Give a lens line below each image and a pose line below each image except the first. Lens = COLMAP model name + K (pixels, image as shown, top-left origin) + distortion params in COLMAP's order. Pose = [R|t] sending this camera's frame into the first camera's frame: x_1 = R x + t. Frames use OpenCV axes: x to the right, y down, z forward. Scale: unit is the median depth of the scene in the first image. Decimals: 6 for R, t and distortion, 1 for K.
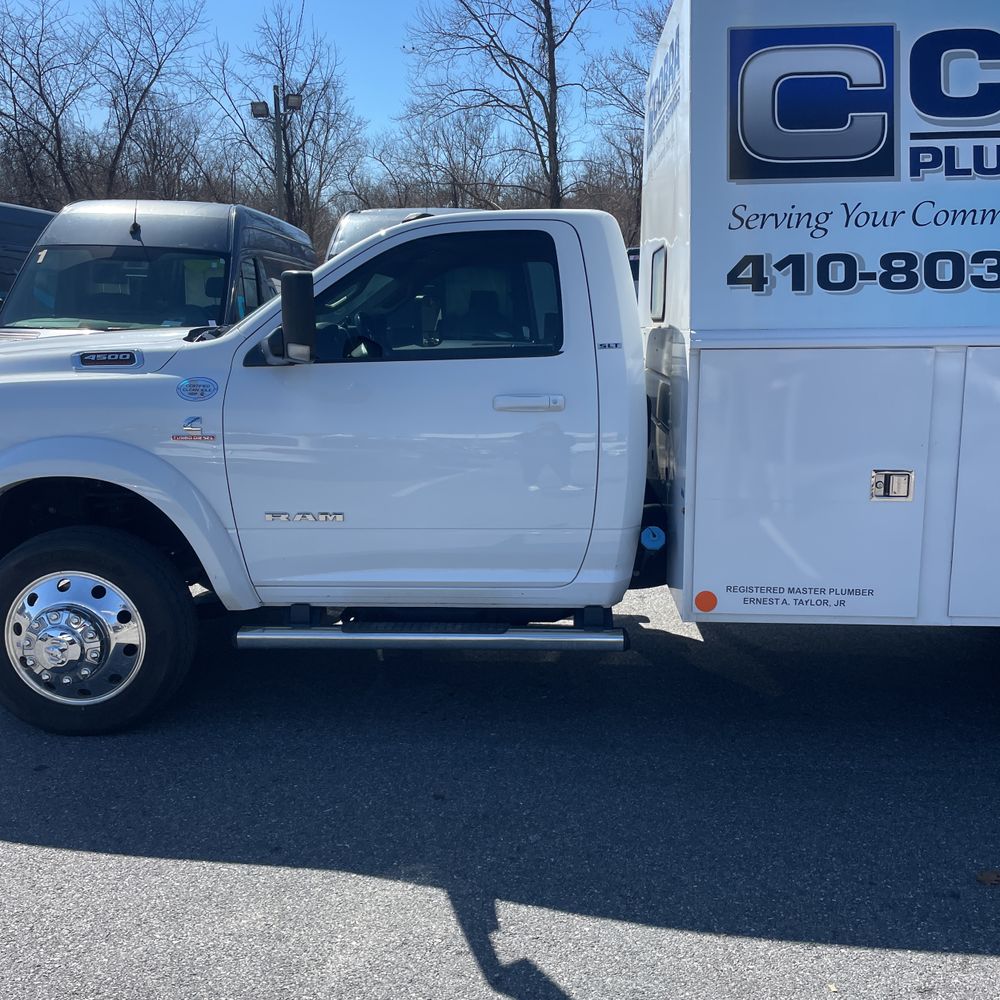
lens RADIAL K [[1006.9, 0, 500.0], [0, 1006.9, 500.0], [0, 0, 1]] dist [0.090655, -0.104662]
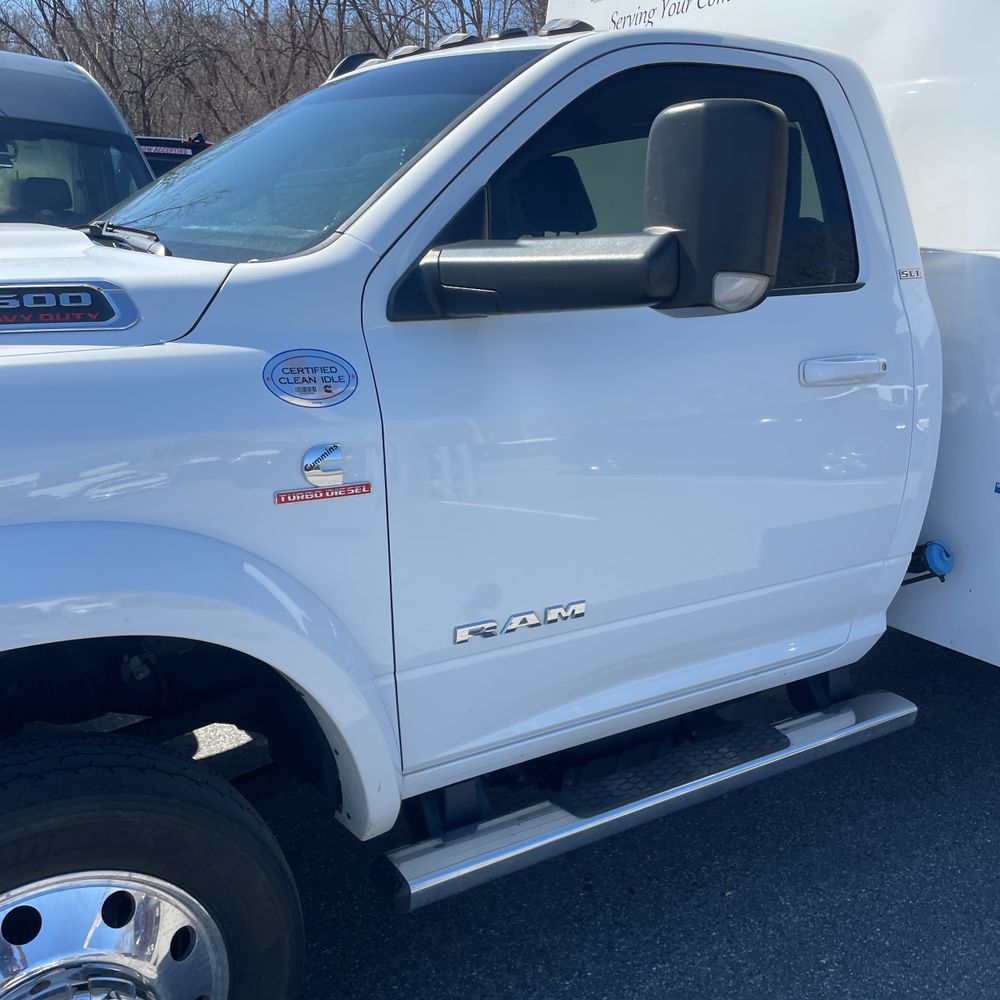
lens RADIAL K [[1006.9, 0, 500.0], [0, 1006.9, 500.0], [0, 0, 1]] dist [0.090655, -0.104662]
pose [[0.811788, -0.124522, 0.570521, -0.523328], [0.072005, 0.990889, 0.113816, -0.109467], [-0.579496, -0.051314, 0.813358, 0.655080]]
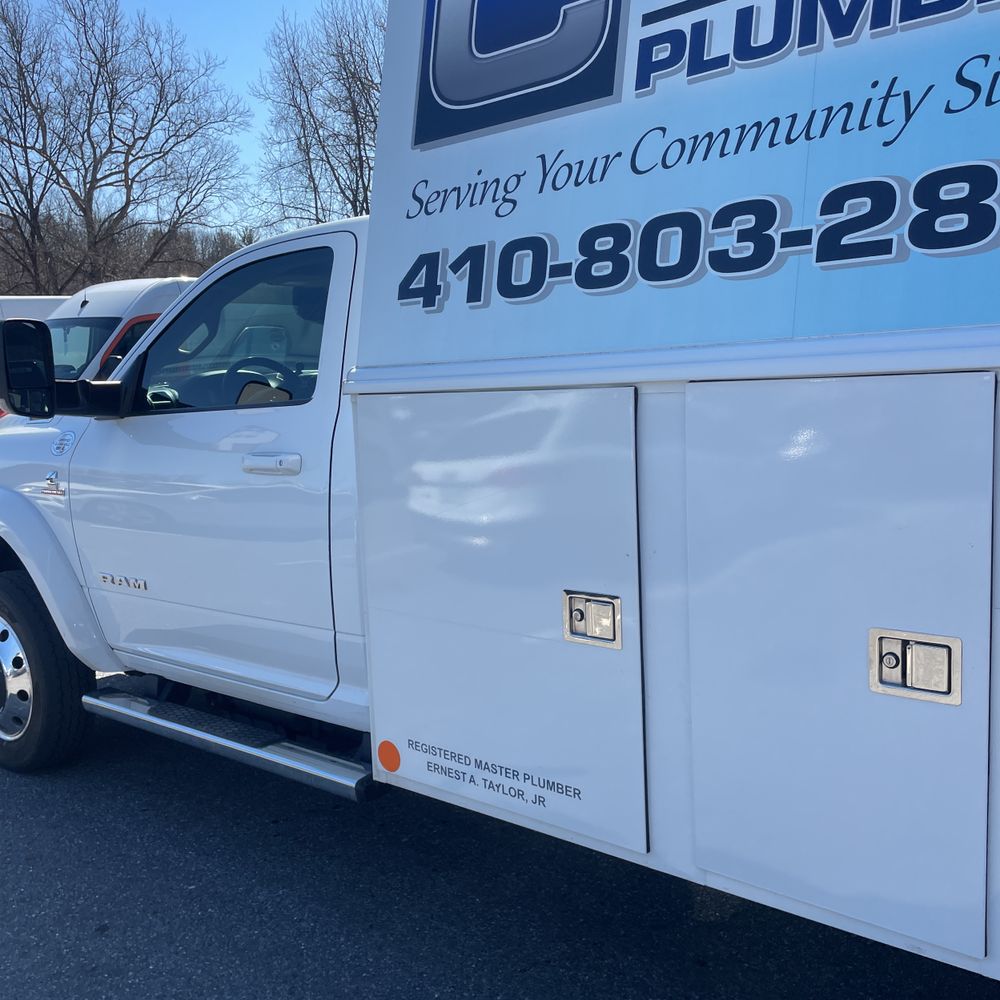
lens RADIAL K [[1006.9, 0, 500.0], [0, 1006.9, 500.0], [0, 0, 1]] dist [0.090655, -0.104662]
pose [[0.799470, 0.039129, -0.599430, 0.694650], [-0.051381, 0.998674, -0.003337, -0.078906], [0.598504, 0.033467, 0.800420, 0.500471]]
